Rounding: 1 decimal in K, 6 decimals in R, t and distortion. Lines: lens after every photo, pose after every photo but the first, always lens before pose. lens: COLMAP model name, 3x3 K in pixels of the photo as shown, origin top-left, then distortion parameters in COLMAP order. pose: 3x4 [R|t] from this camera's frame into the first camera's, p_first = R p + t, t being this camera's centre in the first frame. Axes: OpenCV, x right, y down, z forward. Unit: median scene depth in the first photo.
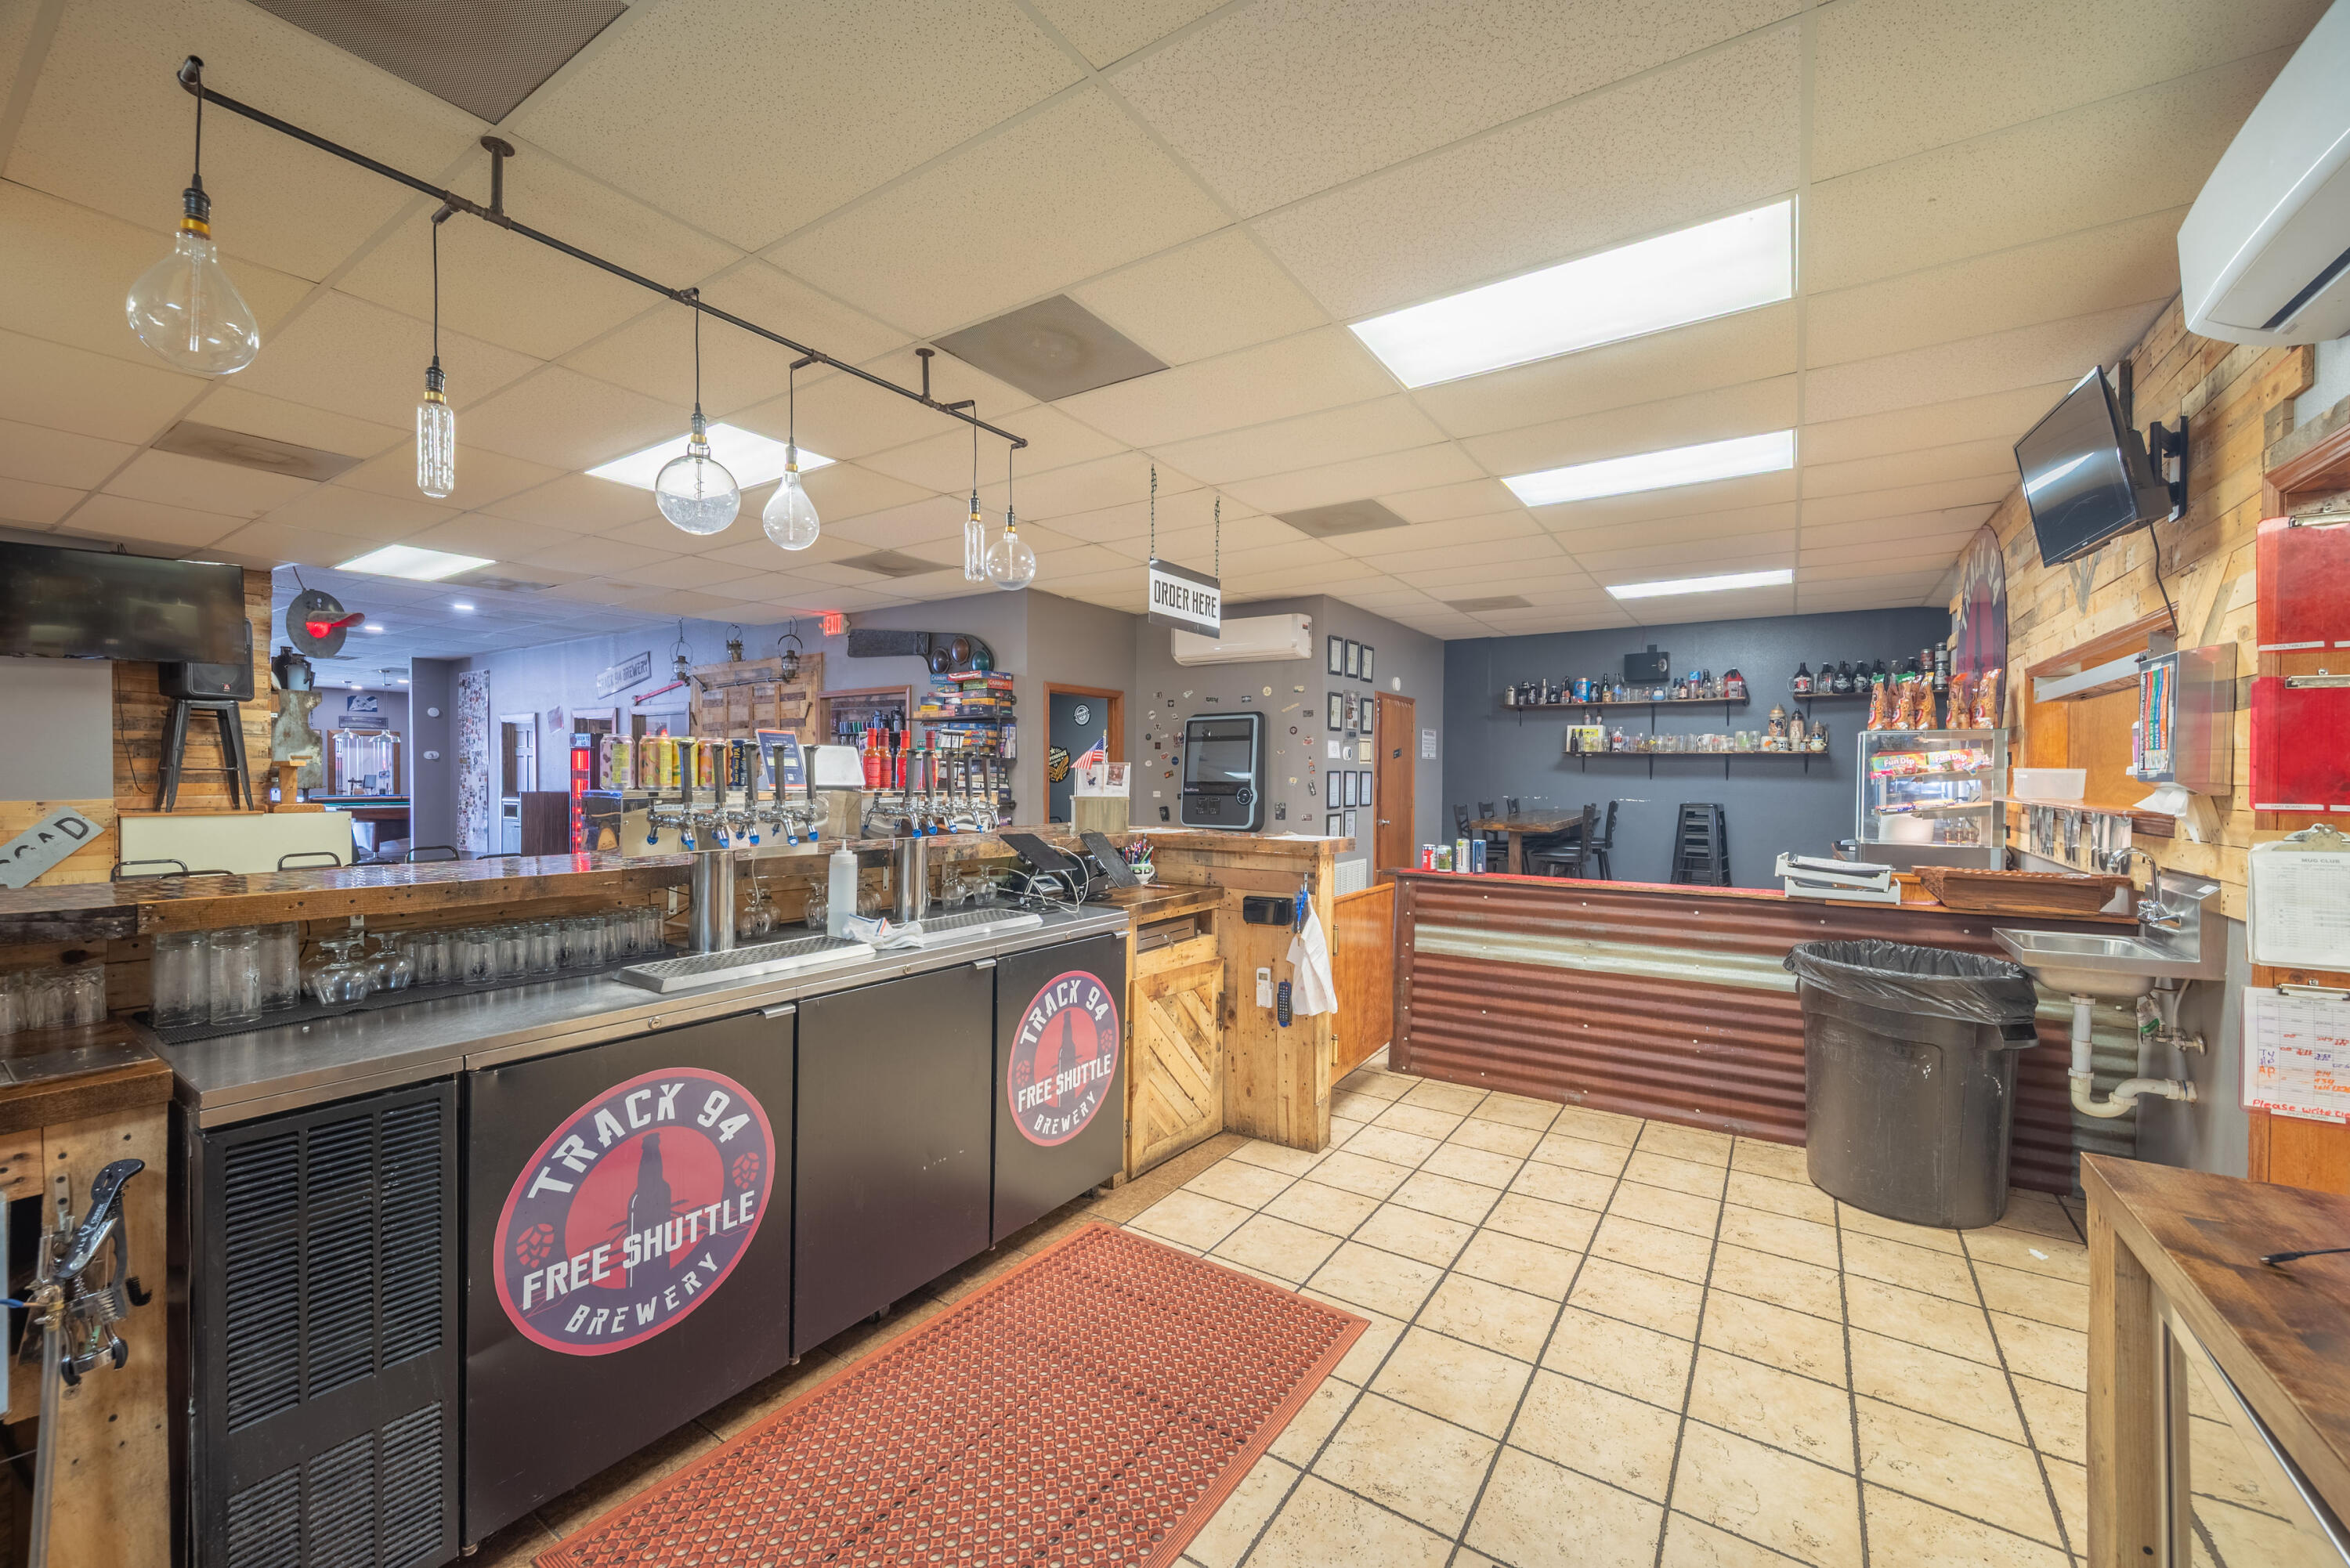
lens RADIAL K [[930.4, 0, 1173.8], [0, 930.4, 780.6], [0, 0, 1]] dist [0.002755, -0.000175]
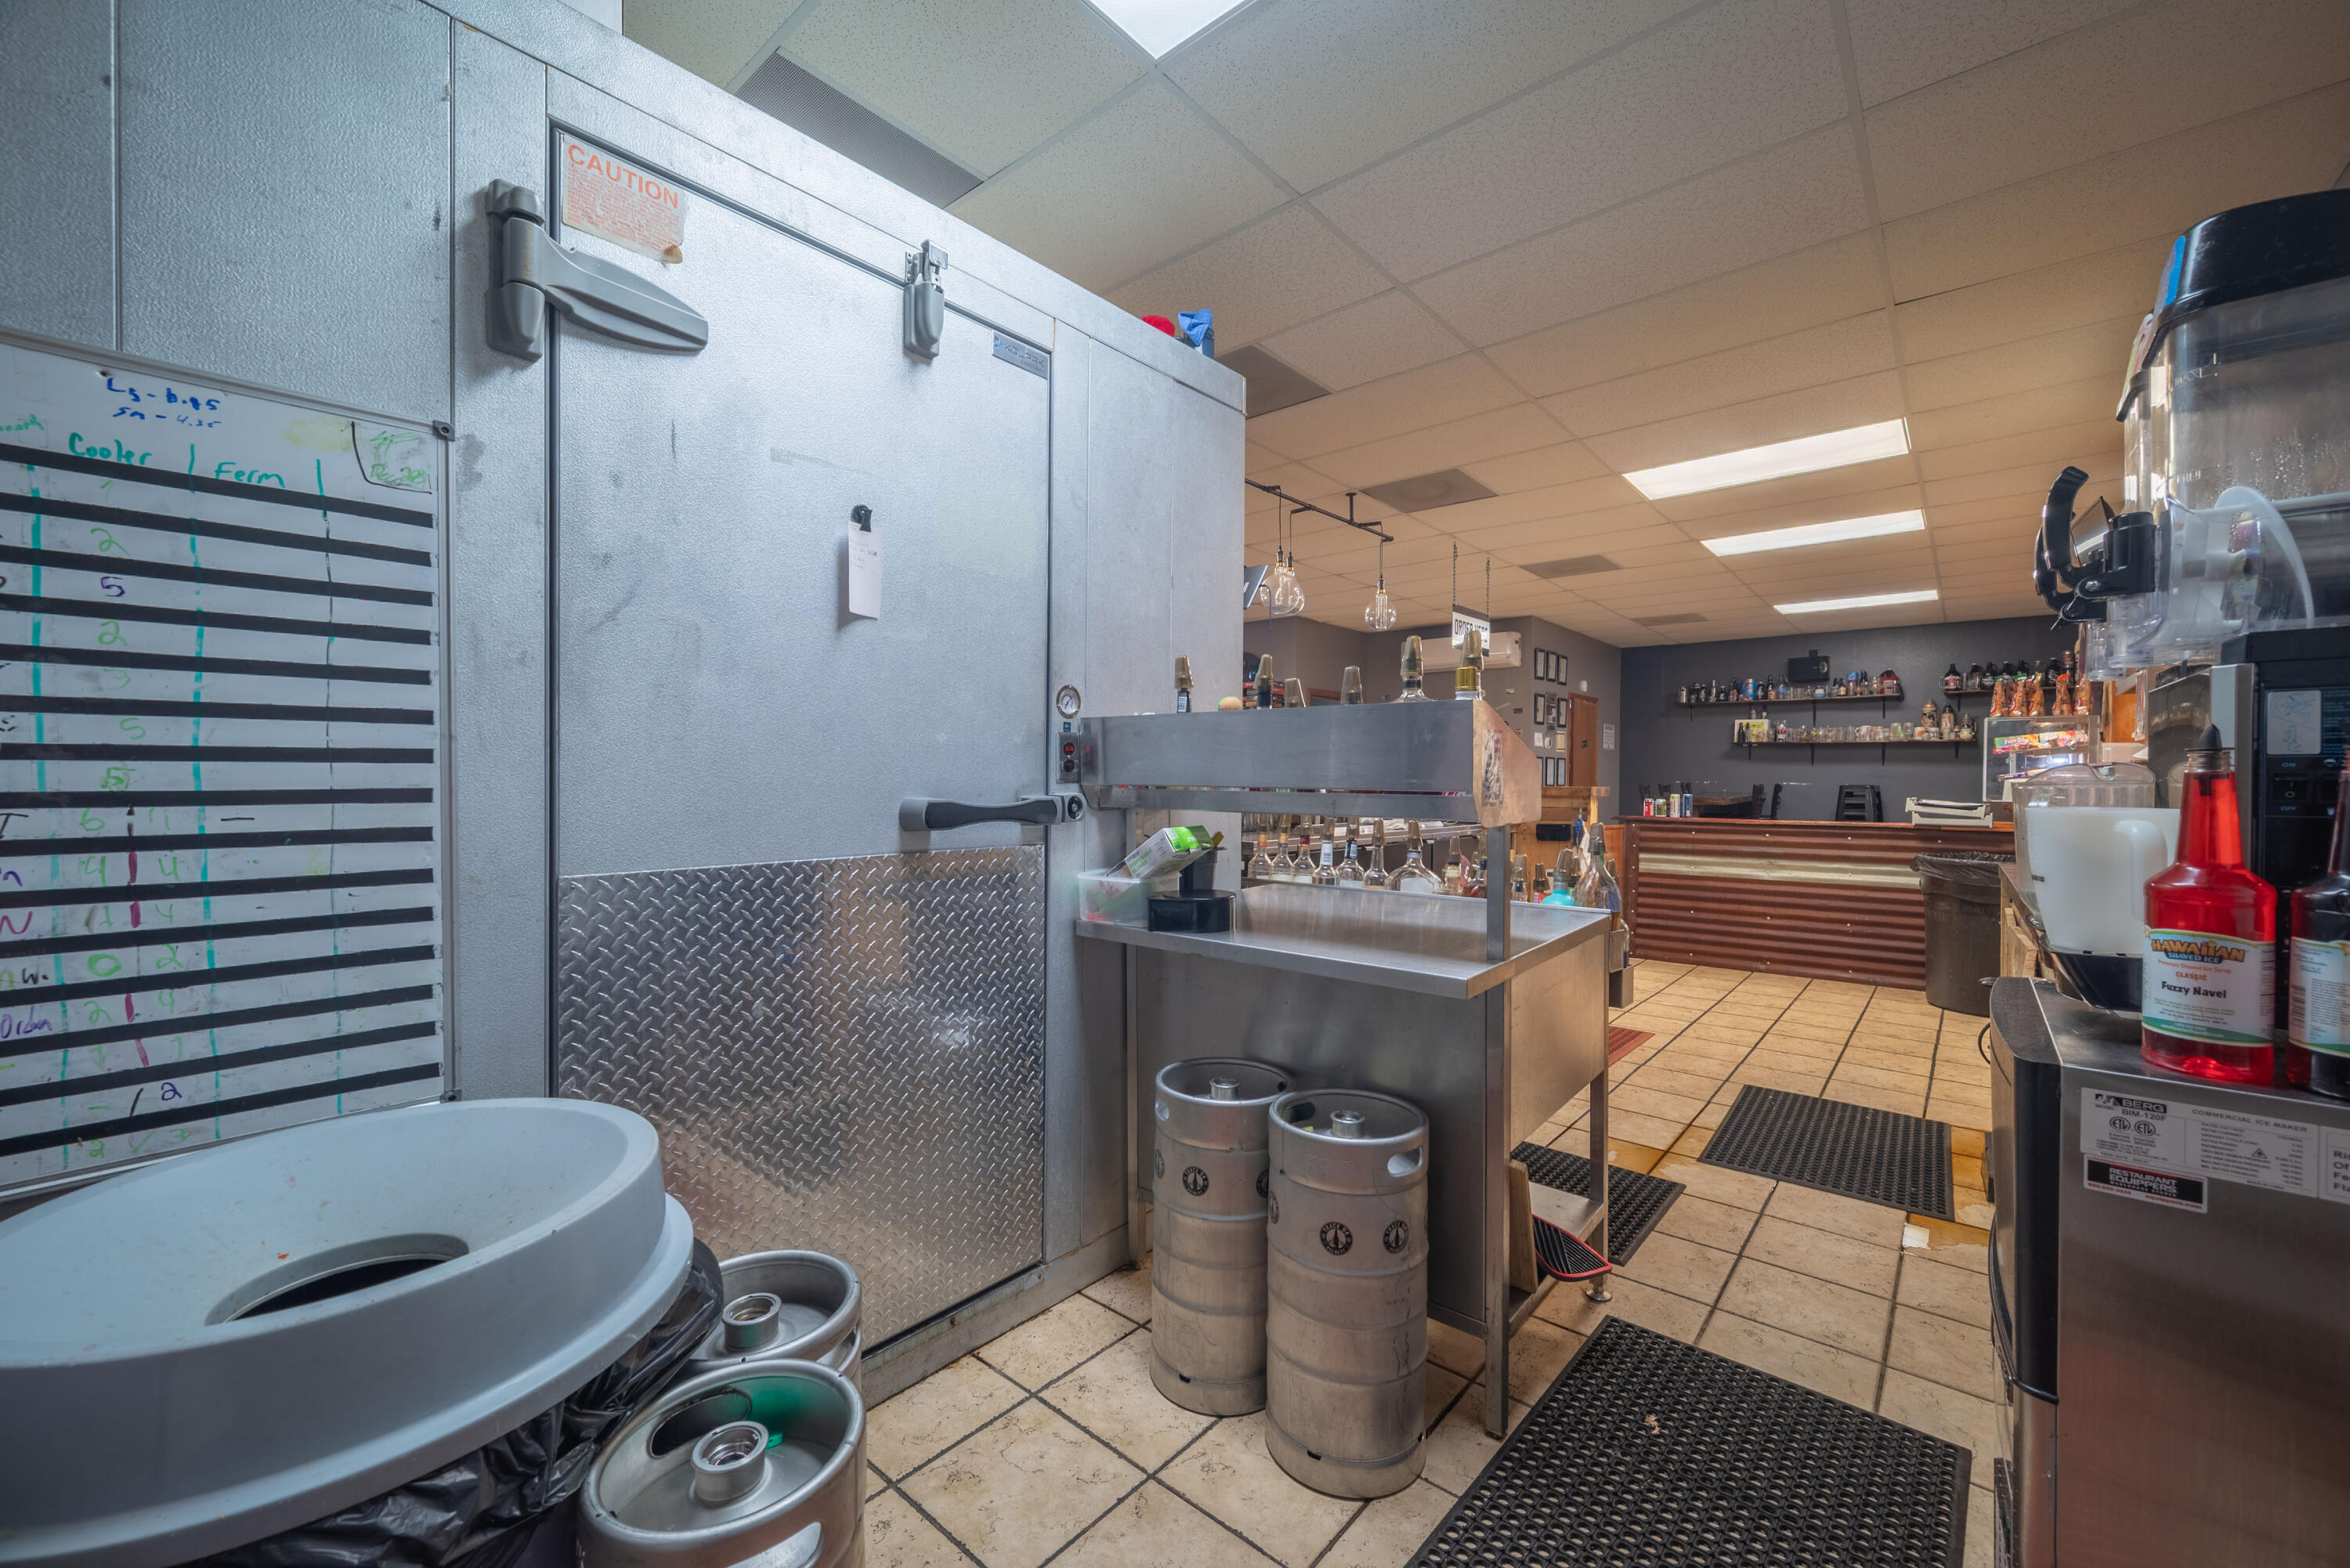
lens RADIAL K [[930.4, 0, 1174.4], [0, 930.4, 781.9], [0, 0, 1]] dist [0.002755, -0.000175]
pose [[0.992341, 0.000224, -0.123528, -0.230717], [-0.000652, 0.999994, -0.003429, 0.040647], [0.123527, 0.003483, 0.992335, -0.433608]]
